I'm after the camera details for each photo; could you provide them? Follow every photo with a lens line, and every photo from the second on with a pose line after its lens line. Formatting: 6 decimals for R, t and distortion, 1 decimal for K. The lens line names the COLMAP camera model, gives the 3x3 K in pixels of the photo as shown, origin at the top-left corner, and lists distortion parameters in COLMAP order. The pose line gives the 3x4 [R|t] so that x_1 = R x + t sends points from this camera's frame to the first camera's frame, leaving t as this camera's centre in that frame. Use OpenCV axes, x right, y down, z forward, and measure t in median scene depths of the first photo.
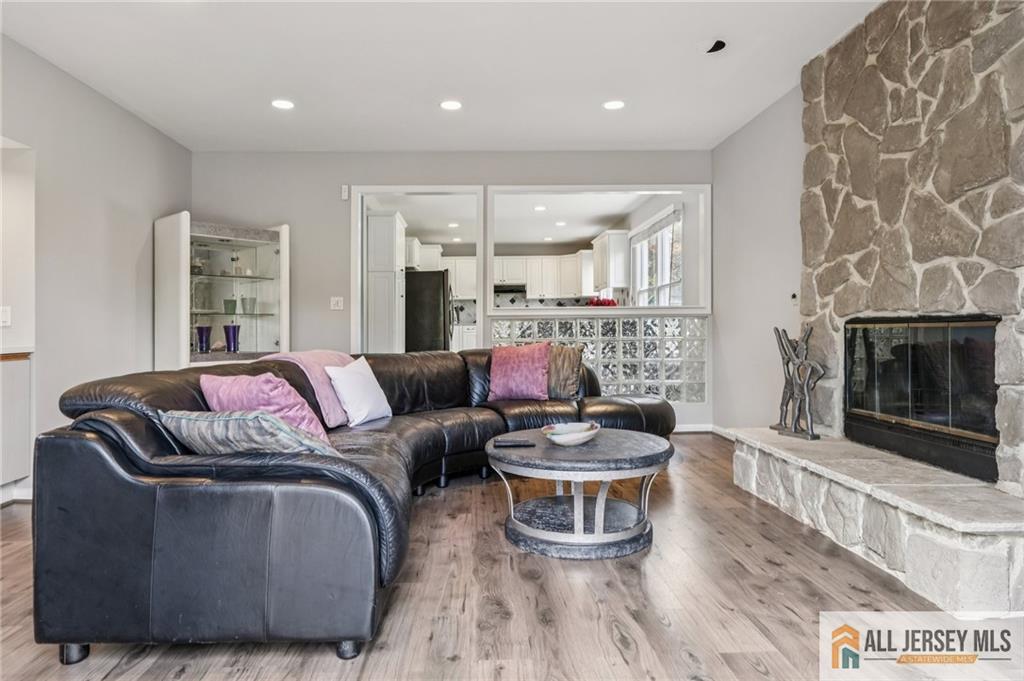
lens RADIAL K [[616.6, 0, 508.2], [0, 616.6, 326.4], [0, 0, 1]] dist [-0.000327, -0.000037]
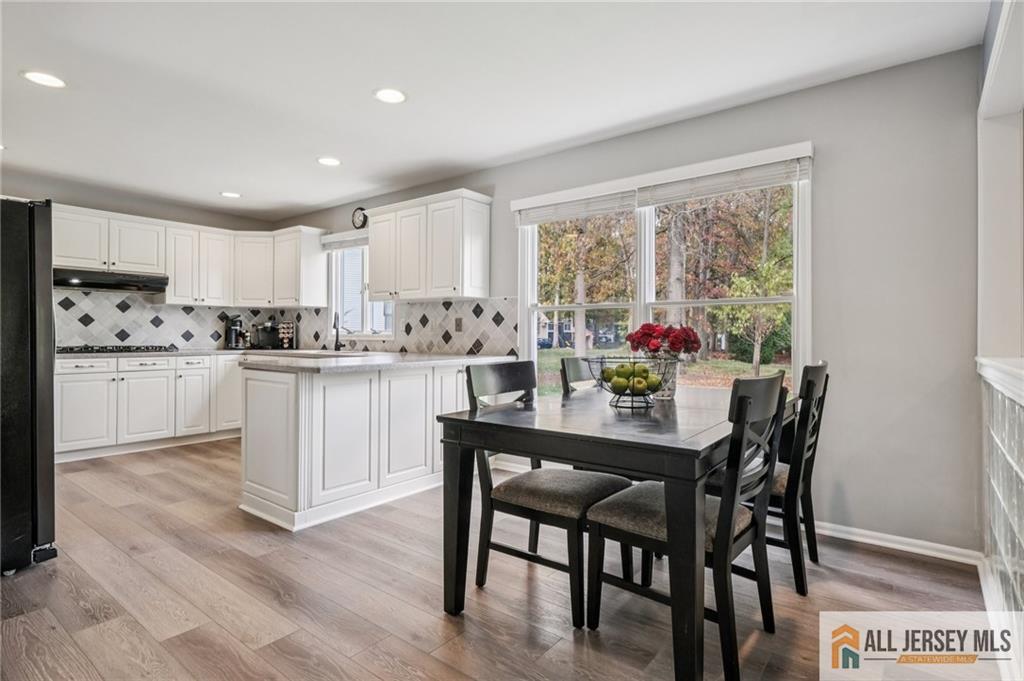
lens RADIAL K [[520.5, 0, 510.1], [0, 520.5, 331.7], [0, 0, 1]] dist [0.000251, 0.000242]
pose [[0.647471, 0.020363, 0.761818, -0.112993], [-0.015308, 0.999789, -0.013714, -0.020455], [-0.761936, -0.002782, 0.647646, 0.503009]]
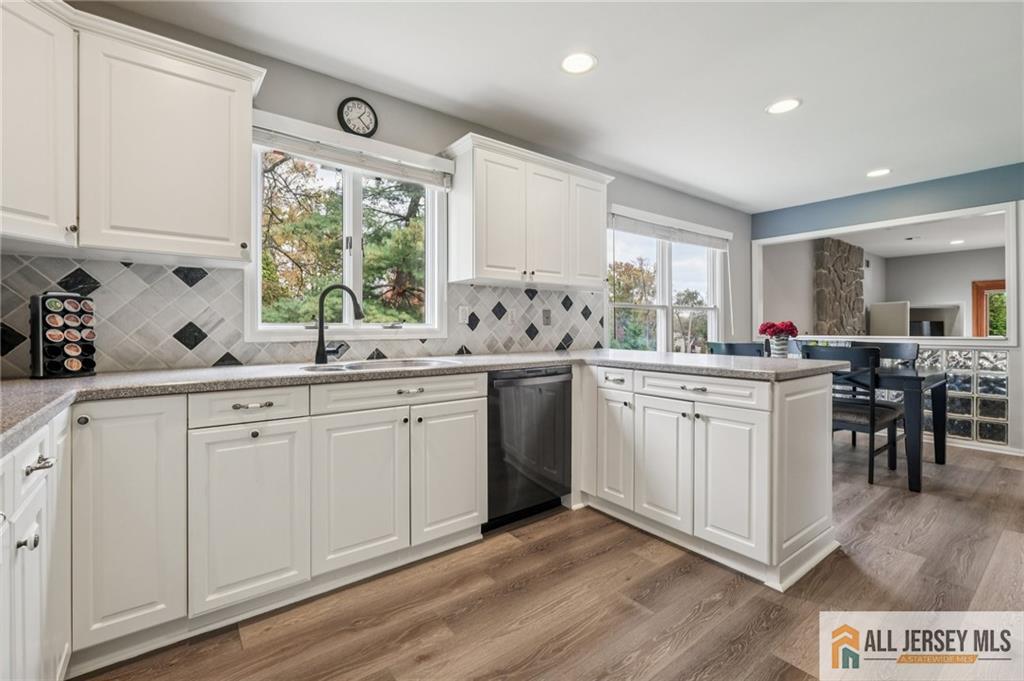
lens RADIAL K [[449.1, 0, 510.0], [0, 449.1, 328.5], [0, 0, 1]] dist [-0.001685, -0.000196]
pose [[-0.568946, 0.013009, 0.822272, -0.071339], [0.006394, 0.999915, -0.011395, -0.020016], [-0.822350, -0.001225, -0.568980, 0.949418]]
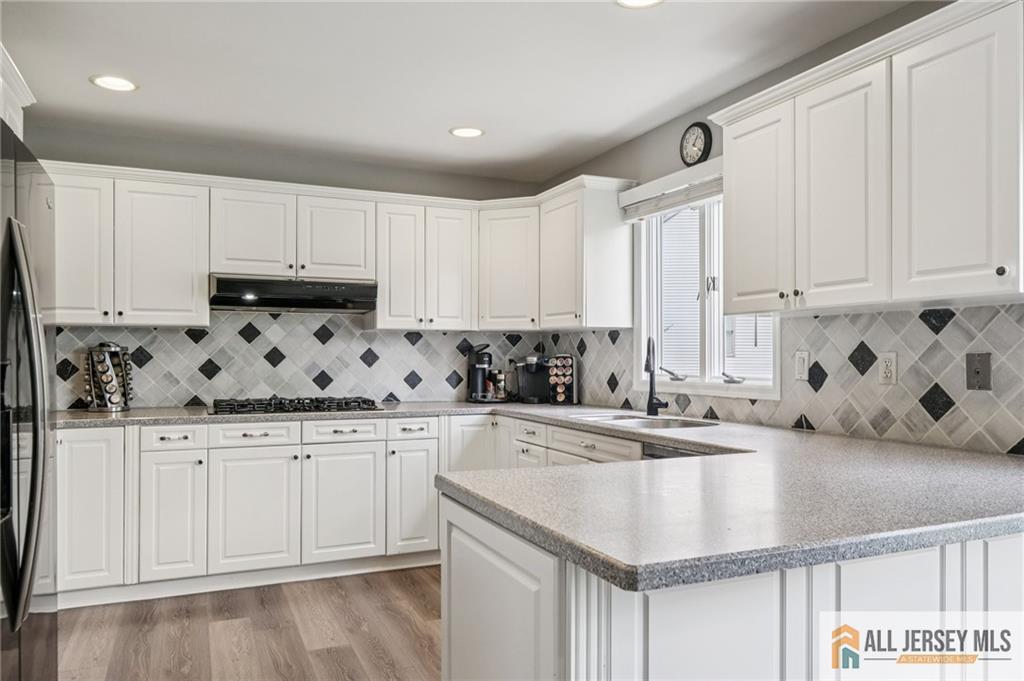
lens RADIAL K [[716.6, 0, 510.6], [0, 716.6, 352.3], [0, 0, 1]] dist [0.002145, -0.000360]
pose [[0.930802, 0.017266, 0.365115, -0.038443], [-0.015425, 0.999849, -0.007959, -0.031524], [-0.365198, 0.001777, 0.930928, 0.640139]]
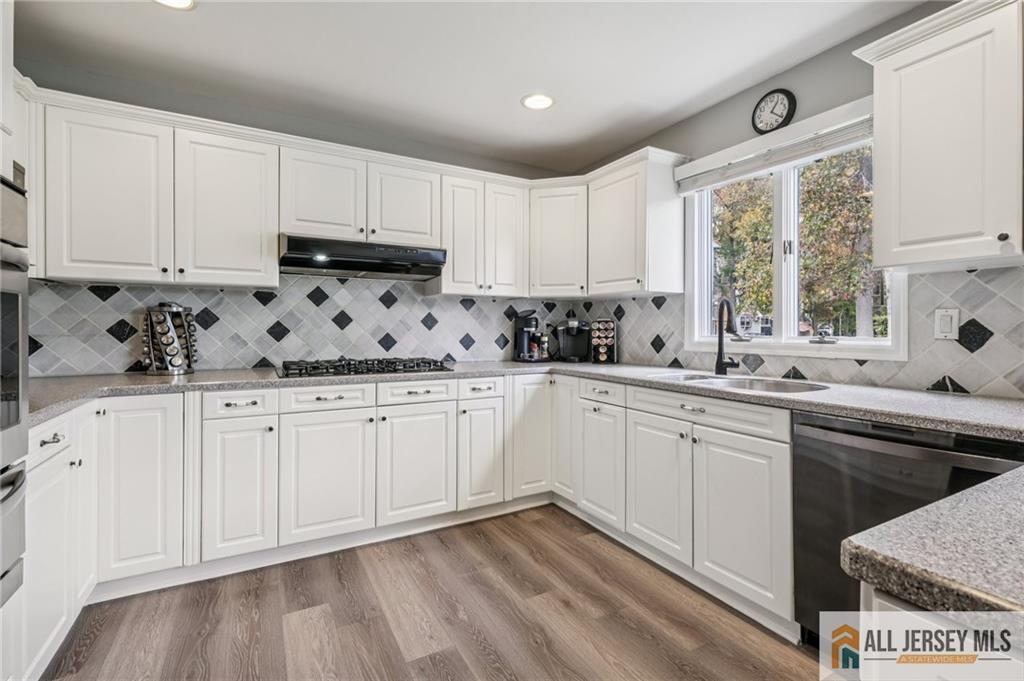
lens RADIAL K [[461.0, 0, 513.3], [0, 461.0, 327.9], [0, 0, 1]] dist [0.000054, 0.000227]
pose [[0.893777, 0.016696, 0.448201, -0.045603], [-0.016366, 0.999855, -0.004609, -0.026328], [-0.448213, -0.003216, 0.893921, 0.762041]]
